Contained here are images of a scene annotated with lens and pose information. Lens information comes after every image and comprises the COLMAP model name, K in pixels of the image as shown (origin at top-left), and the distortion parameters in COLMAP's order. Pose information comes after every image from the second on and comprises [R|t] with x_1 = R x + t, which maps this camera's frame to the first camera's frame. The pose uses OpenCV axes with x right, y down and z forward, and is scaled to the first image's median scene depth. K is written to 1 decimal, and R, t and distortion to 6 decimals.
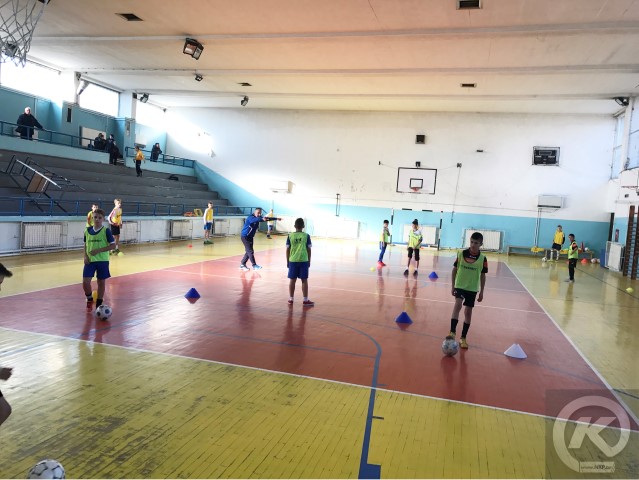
lens RADIAL K [[522.8, 0, 319.5], [0, 522.8, 240.0], [0, 0, 1]] dist [0.001466, -0.000782]
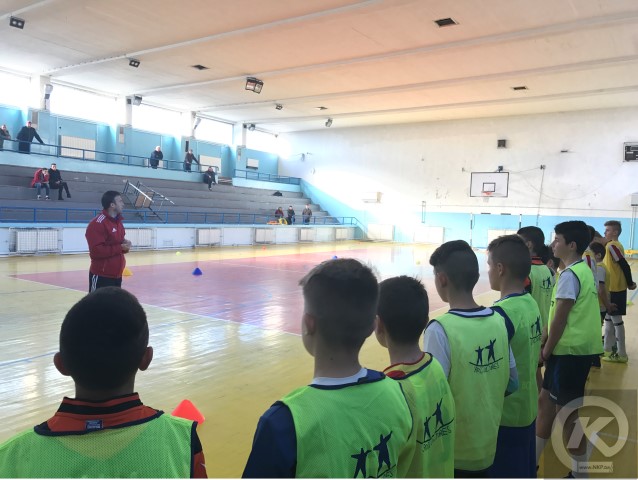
lens RADIAL K [[522.0, 0, 319.0], [0, 522.0, 240.0], [0, 0, 1]] dist [0.001466, -0.000782]
pose [[0.949469, -0.019225, -0.313271, 0.203188], [0.008945, 0.999374, -0.034218, 0.028600], [0.313733, 0.029686, 0.949047, -0.073145]]
